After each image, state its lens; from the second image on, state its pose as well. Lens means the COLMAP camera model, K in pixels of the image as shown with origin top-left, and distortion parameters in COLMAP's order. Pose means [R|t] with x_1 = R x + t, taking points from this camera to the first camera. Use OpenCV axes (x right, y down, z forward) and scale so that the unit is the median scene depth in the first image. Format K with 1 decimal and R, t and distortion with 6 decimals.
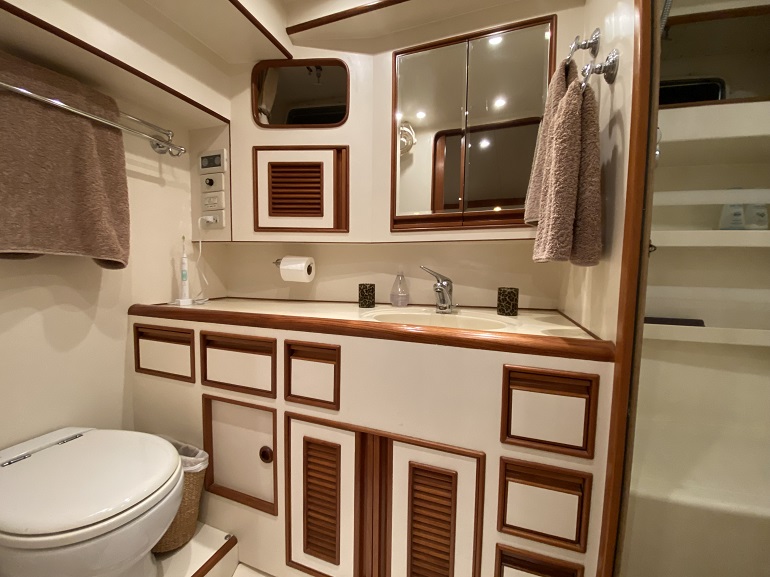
lens RADIAL K [[311.9, 0, 379.9], [0, 311.9, 290.3], [0, 0, 1]] dist [0.034473, -0.028065]
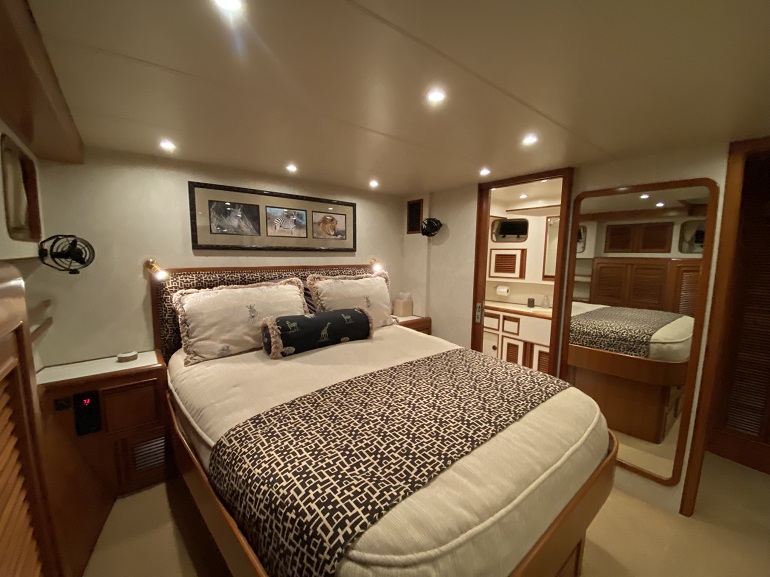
lens RADIAL K [[311.9, 0, 379.9], [0, 311.9, 290.3], [0, 0, 1]] dist [0.034473, -0.028065]
pose [[0.859311, 0.055092, -0.508478, 0.225723], [-0.034019, 0.998137, 0.050654, -0.197613], [0.510321, -0.026230, 0.859584, -2.149440]]
